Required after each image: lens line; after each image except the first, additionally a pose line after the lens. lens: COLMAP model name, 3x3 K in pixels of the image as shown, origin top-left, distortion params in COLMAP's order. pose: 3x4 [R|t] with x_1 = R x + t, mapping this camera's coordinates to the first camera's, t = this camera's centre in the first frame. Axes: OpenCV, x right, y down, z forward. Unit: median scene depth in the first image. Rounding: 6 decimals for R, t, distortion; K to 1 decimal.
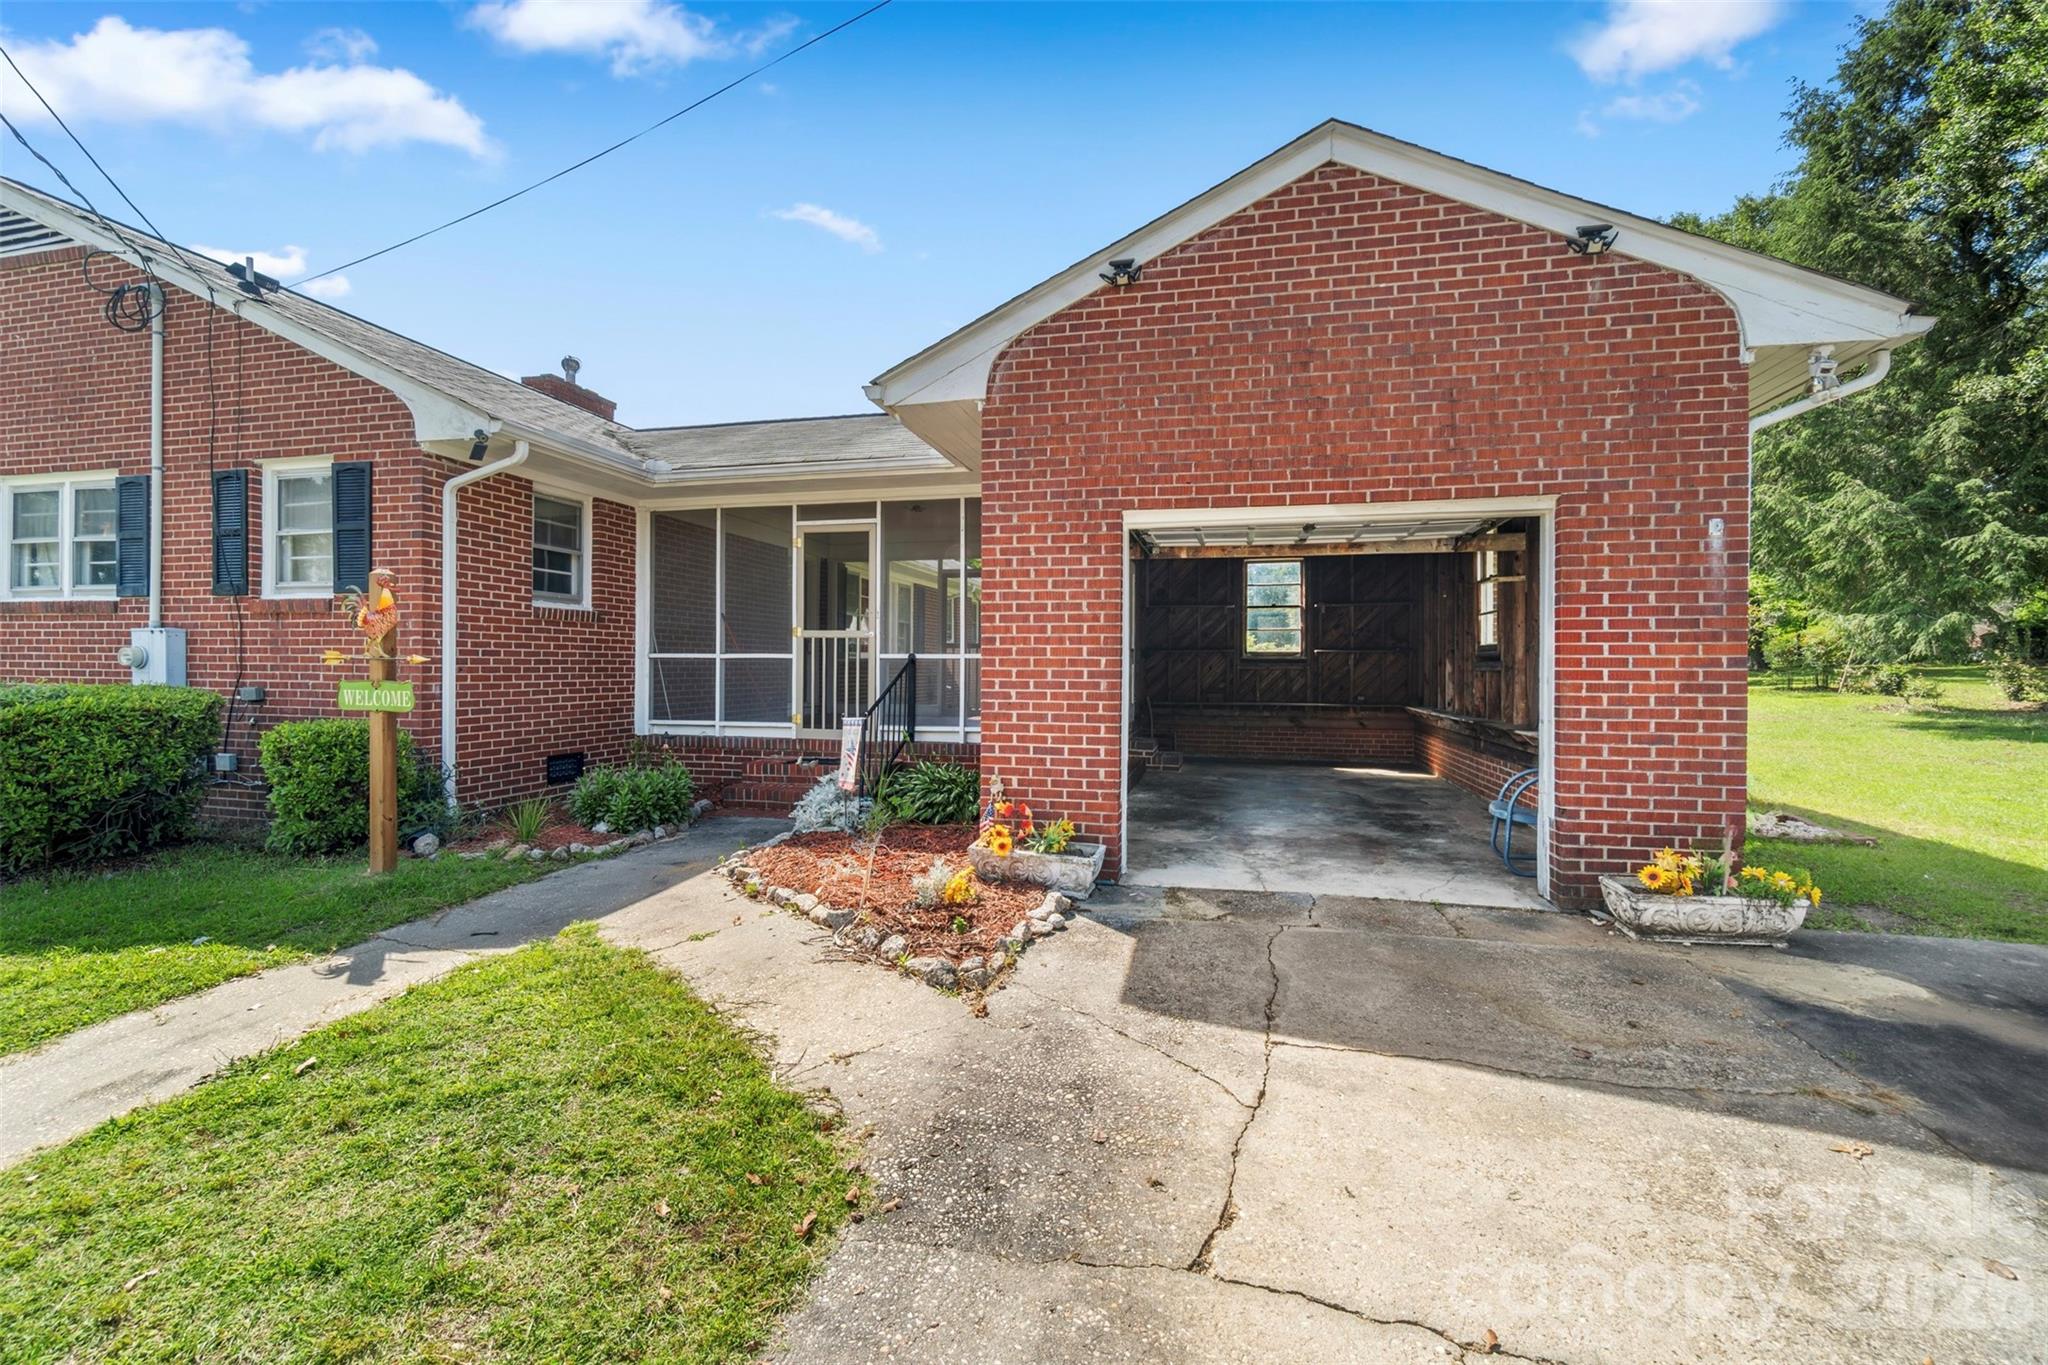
lens RADIAL K [[879.9, 0, 1024.0], [0, 879.9, 682.5], [0, 0, 1]] dist [-0.002442, -0.000004]
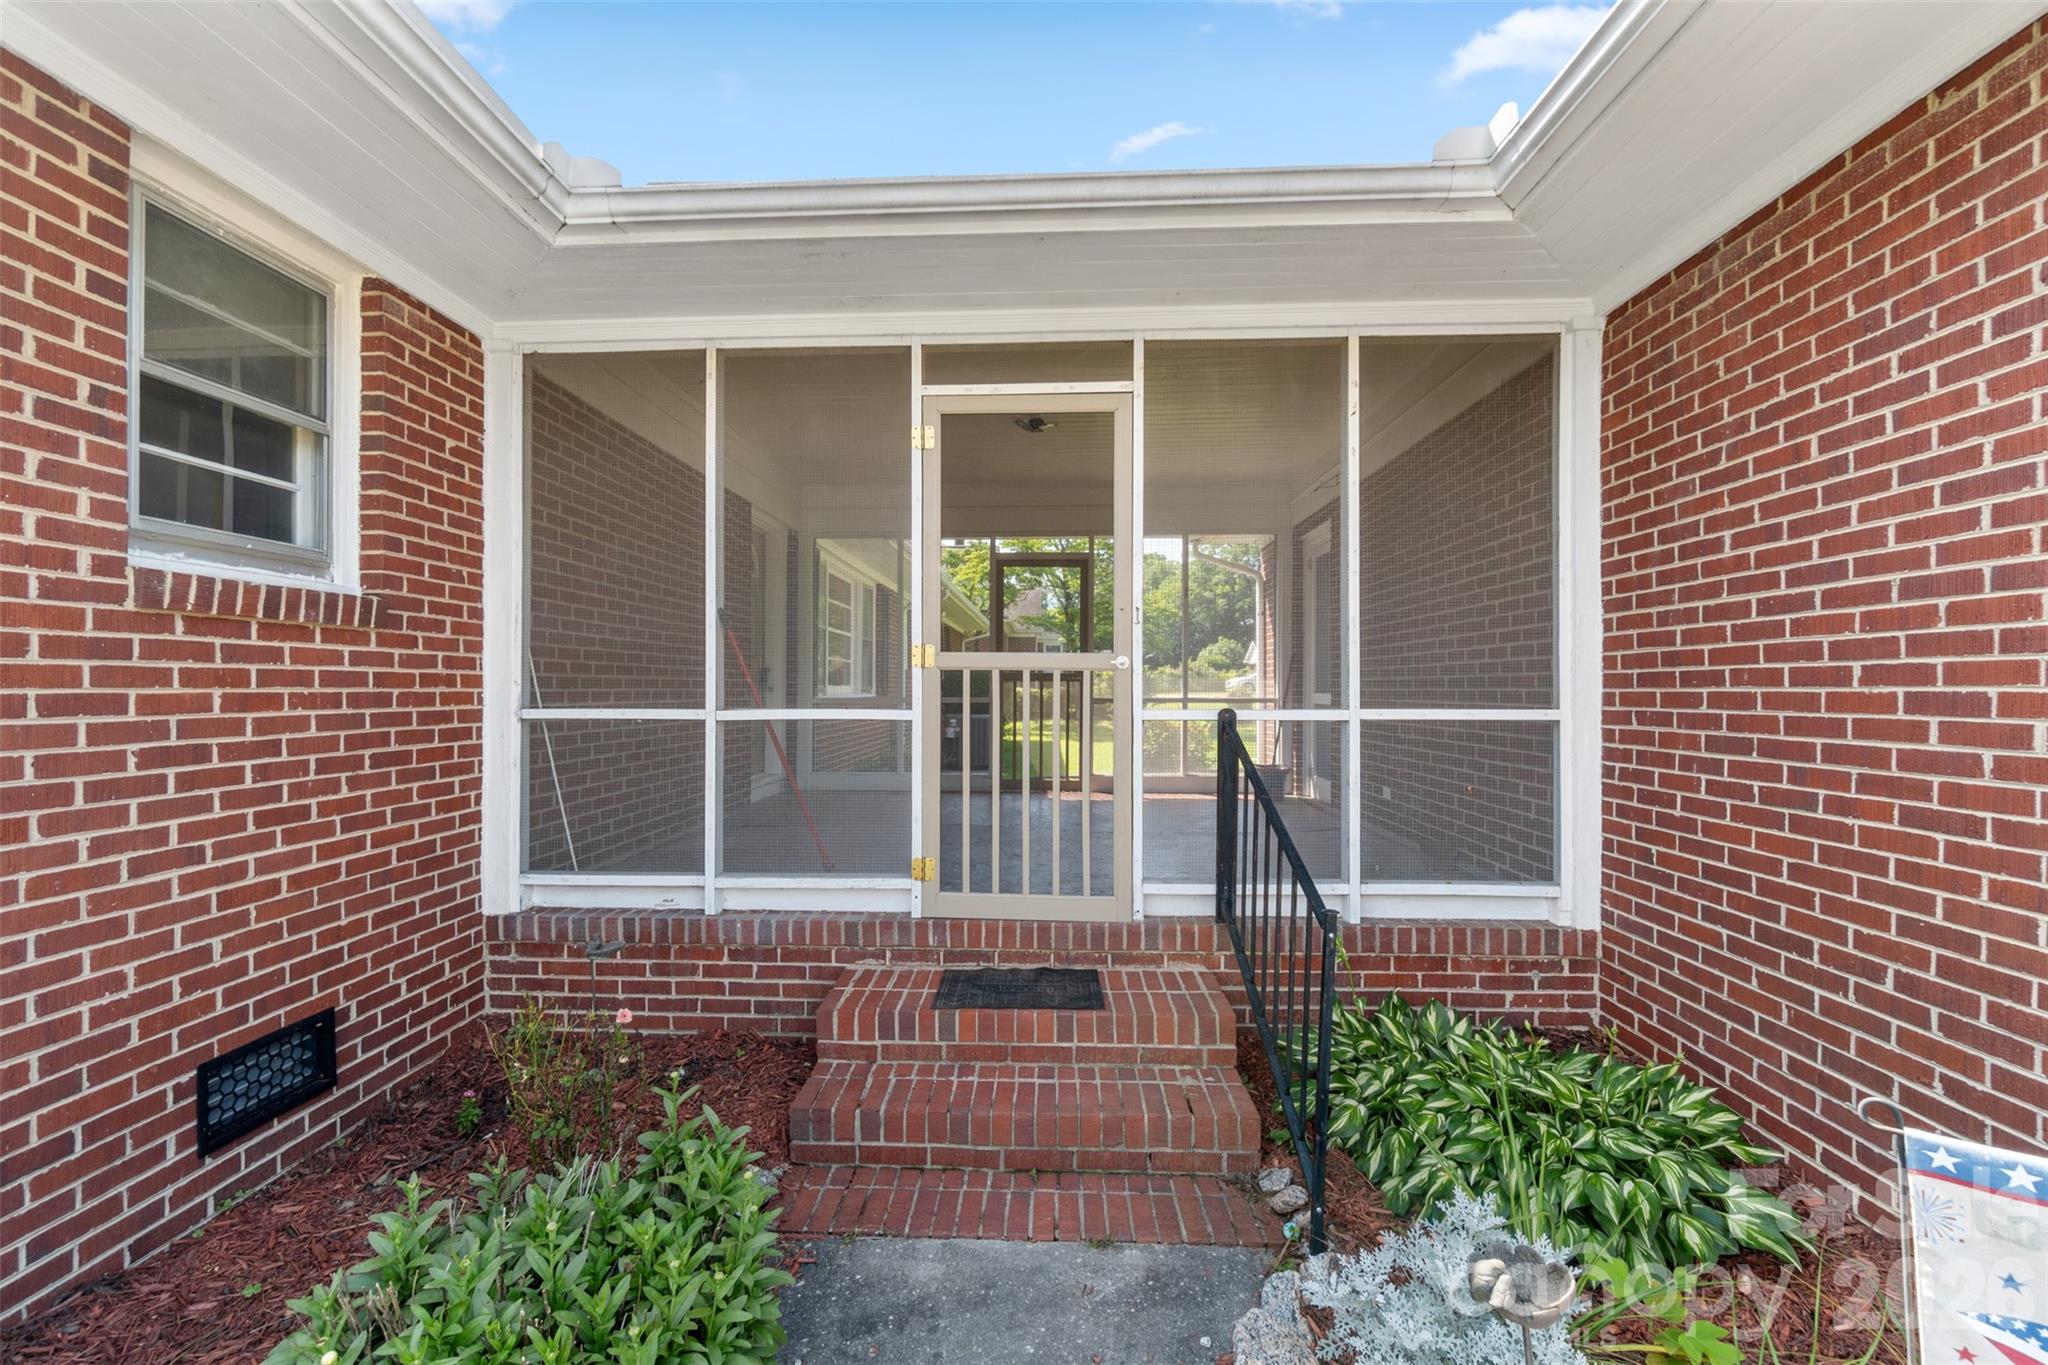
lens RADIAL K [[883.7, 0, 1016.5], [0, 883.7, 694.8], [0, 0, 1]] dist [-0.000385, 0.000069]
pose [[0.982523, -0.006709, 0.186018, -0.297353], [0.008596, 0.999919, -0.009343, -0.035668], [-0.185940, 0.010779, 0.982502, 0.599918]]
